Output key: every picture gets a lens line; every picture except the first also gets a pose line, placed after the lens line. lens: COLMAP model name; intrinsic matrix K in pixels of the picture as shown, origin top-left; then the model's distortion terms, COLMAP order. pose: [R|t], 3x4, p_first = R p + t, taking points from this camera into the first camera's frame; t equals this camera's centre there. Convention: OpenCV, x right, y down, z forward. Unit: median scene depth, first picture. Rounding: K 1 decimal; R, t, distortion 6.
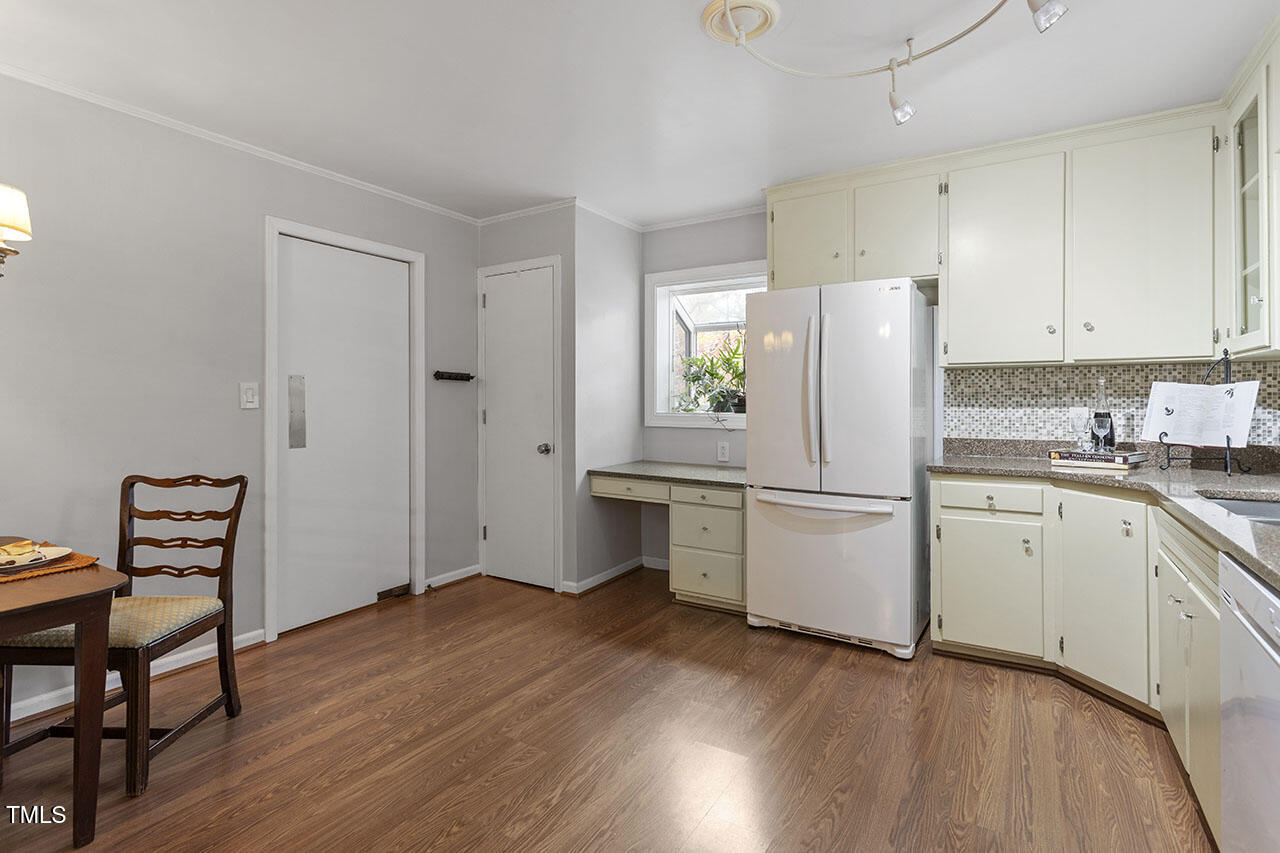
lens RADIAL K [[614.9, 0, 636.6], [0, 614.9, 400.0], [0, 0, 1]] dist [-0.001121, -0.000063]
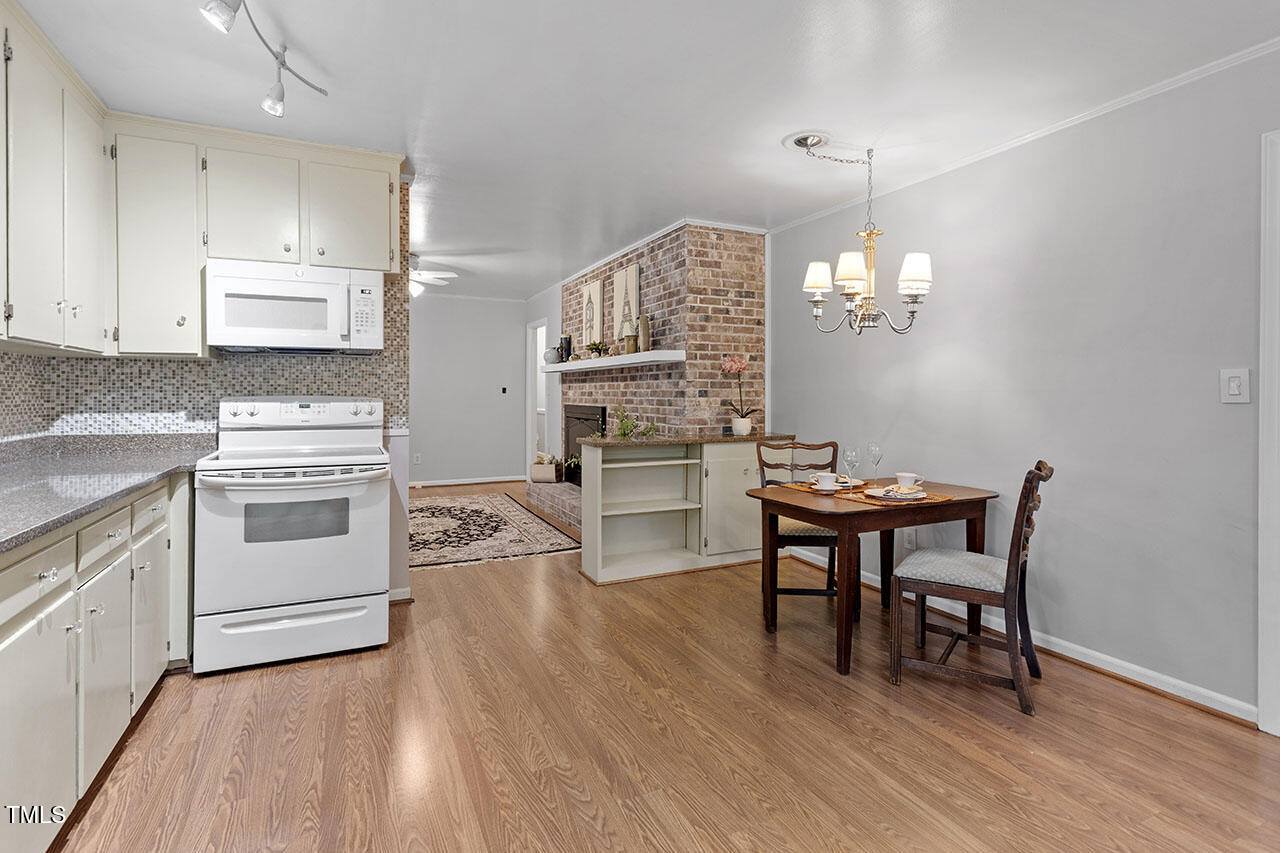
lens RADIAL K [[622.6, 0, 638.3], [0, 622.6, 394.6], [0, 0, 1]] dist [0.000060, 0.000400]
pose [[-0.540615, 0.003140, -0.841264, 0.443546], [0.000415, 0.999994, 0.003465, 0.000376], [0.841270, 0.001524, -0.540613, 0.843701]]
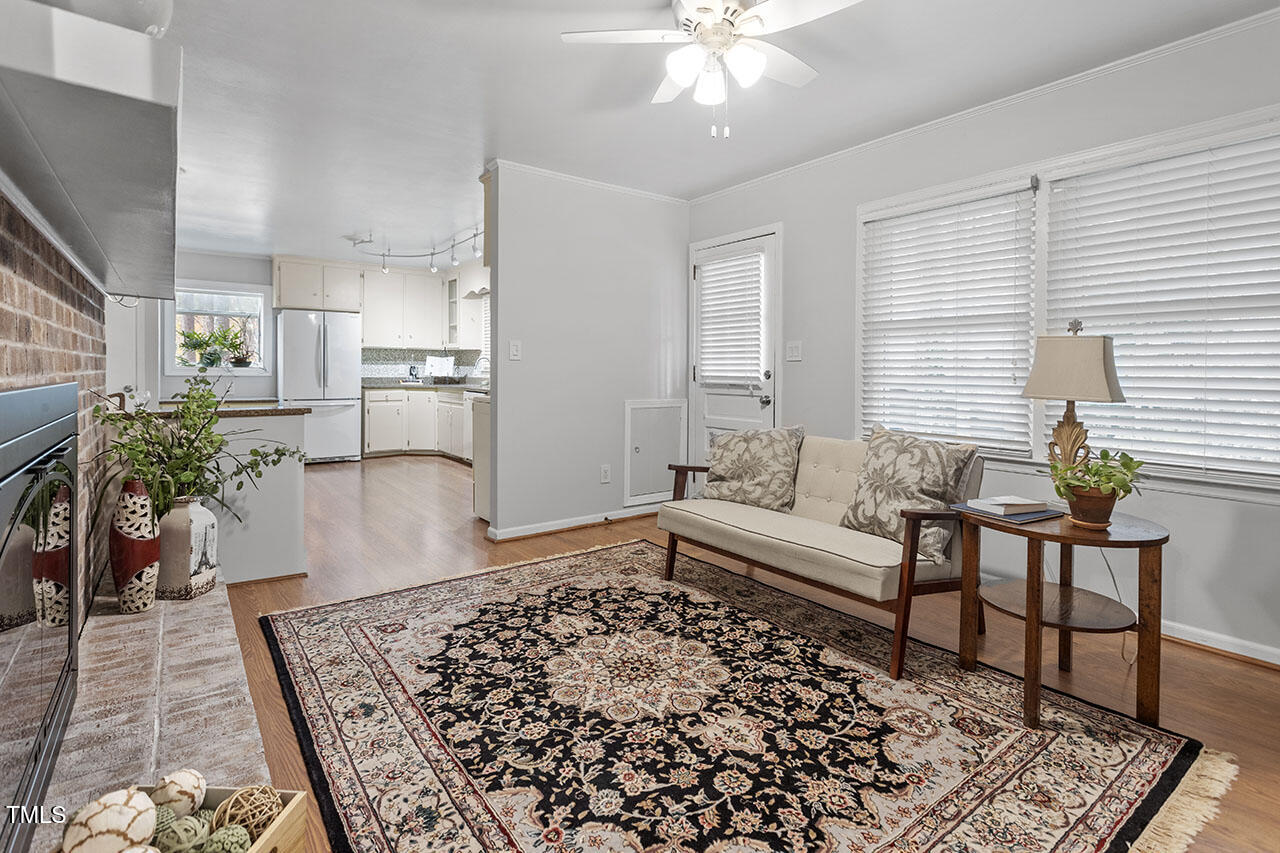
lens RADIAL K [[630.0, 0, 655.7], [0, 630.0, 374.7], [0, 0, 1]] dist [-0.001943, 0.000028]
pose [[0.350764, -0.003466, 0.936457, -1.601577], [-0.007507, 0.999951, 0.006512, 0.031265], [-0.936434, -0.009314, 0.350721, -1.099318]]
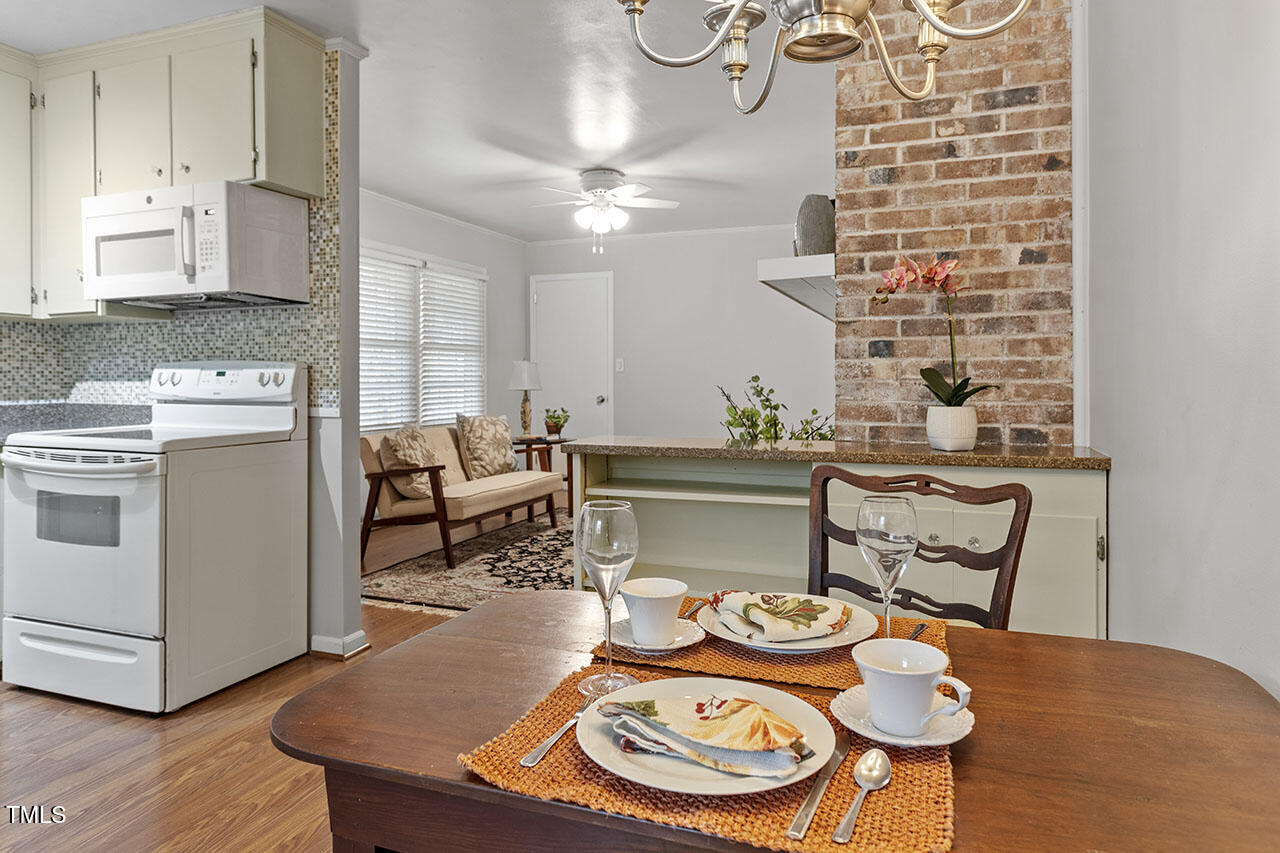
lens RADIAL K [[785.0, 0, 645.3], [0, 785.0, 381.7], [0, 0, 1]] dist [-0.003670, -0.001561]
pose [[-0.979387, 0.005144, -0.201925, -0.570230], [0.004719, 0.999986, 0.002584, 0.037035], [0.201936, 0.001578, -0.979398, 0.927018]]
